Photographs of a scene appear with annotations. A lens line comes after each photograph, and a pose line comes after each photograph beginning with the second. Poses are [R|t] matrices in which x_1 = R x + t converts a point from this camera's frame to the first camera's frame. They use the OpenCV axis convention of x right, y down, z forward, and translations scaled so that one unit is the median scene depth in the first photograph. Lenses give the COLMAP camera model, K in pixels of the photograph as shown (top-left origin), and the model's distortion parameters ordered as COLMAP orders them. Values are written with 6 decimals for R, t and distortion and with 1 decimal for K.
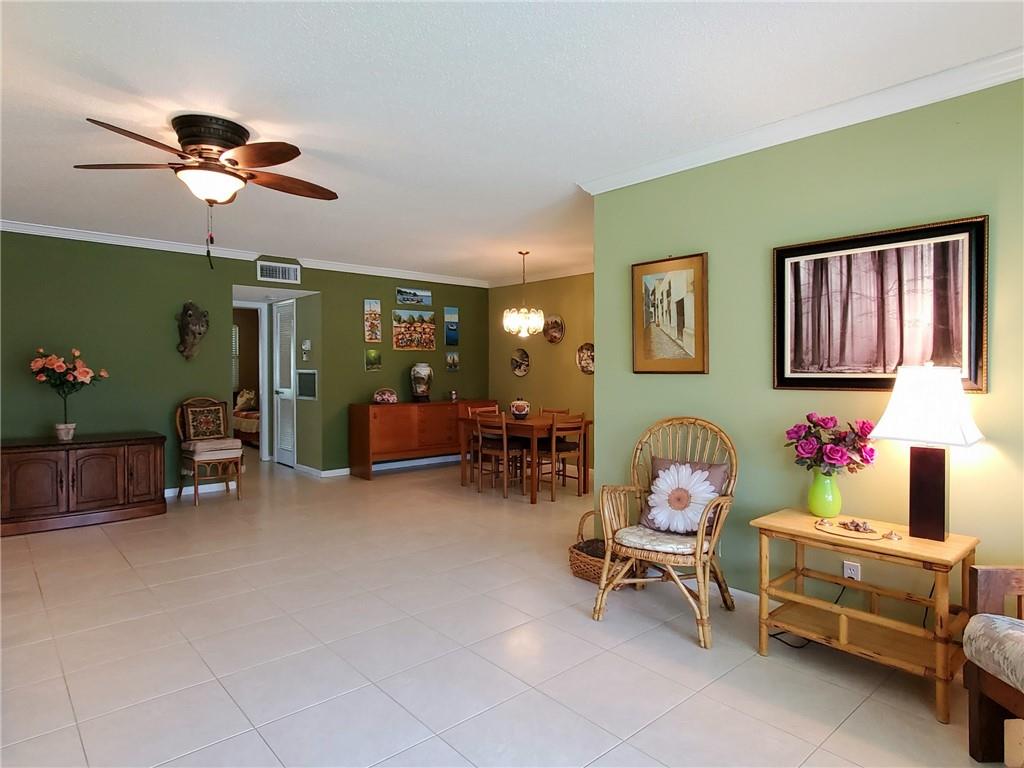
lens RADIAL K [[600.0, 0, 512.0], [0, 600.0, 384.0], [0, 0, 1]] dist [0.024732, 0.000195]
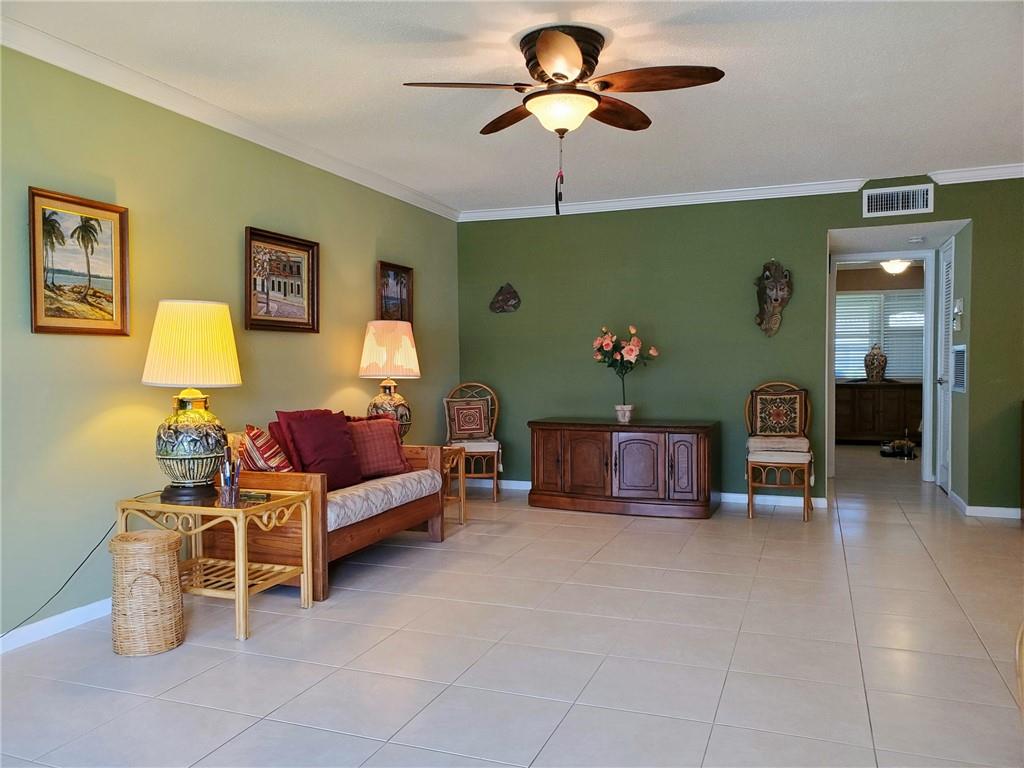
lens RADIAL K [[788.8, 0, 512.0], [0, 788.8, 384.0], [0, 0, 1]] dist [0.080551, -0.149523]
pose [[0.464516, 0.016734, -0.885406, 0.192599], [-0.011472, 0.999851, 0.012878, 0.012770], [0.885490, 0.004175, 0.464639, 0.189181]]
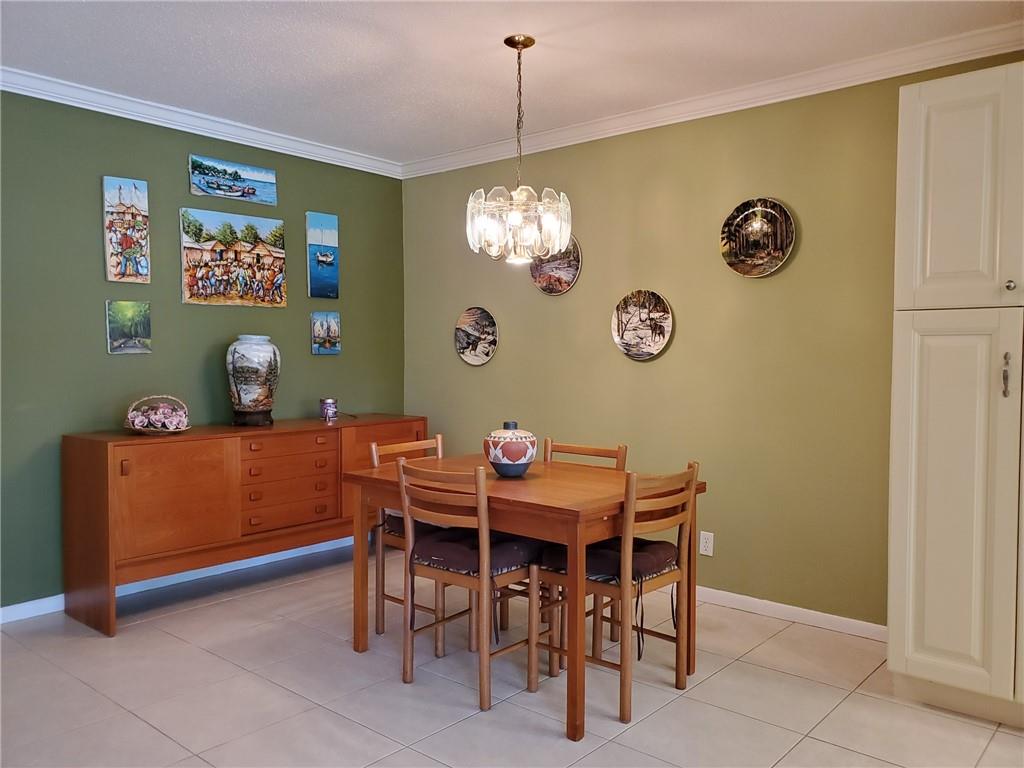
lens RADIAL K [[788.8, 0, 512.0], [0, 788.8, 384.0], [0, 0, 1]] dist [0.080551, -0.149523]
pose [[0.989741, -0.002568, 0.142850, -0.051469], [0.001024, 0.999940, 0.010883, -0.006175], [-0.142869, -0.010625, 0.989685, 0.435973]]
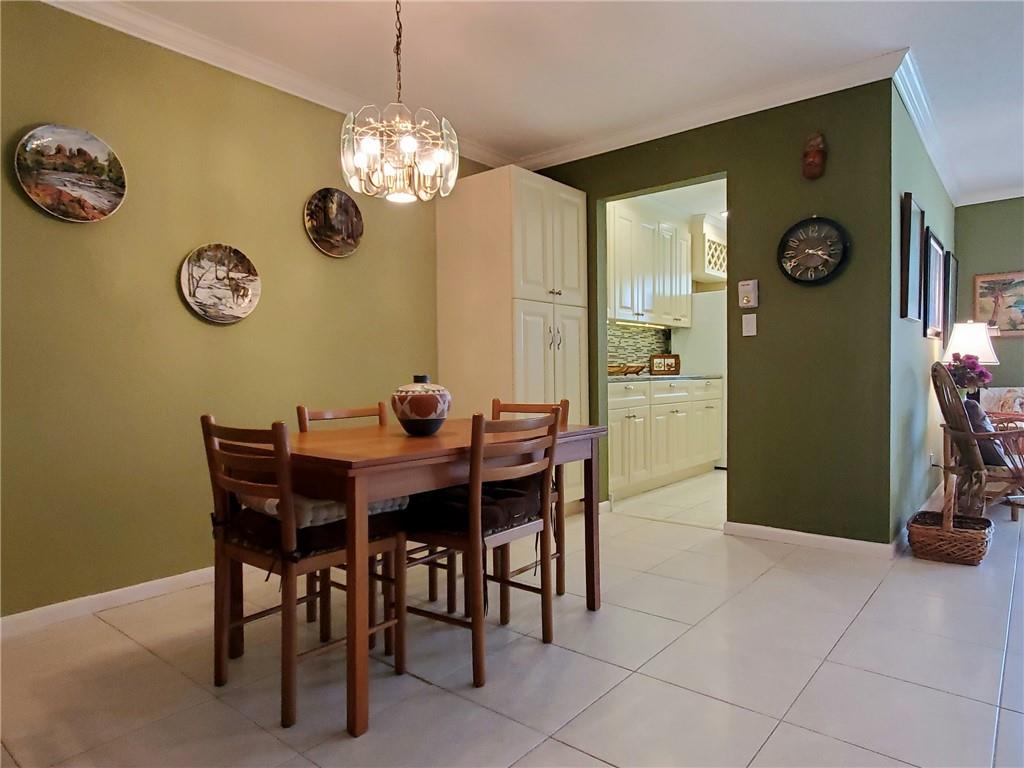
lens RADIAL K [[623.6, 0, 527.6], [0, 623.6, 380.1], [0, 0, 1]] dist [0.020974, 0.001100]
pose [[-0.160615, -0.013378, 0.986927, -0.313433], [0.036337, 0.999150, 0.019458, 0.019396], [-0.986348, 0.038987, -0.159992, 0.870025]]
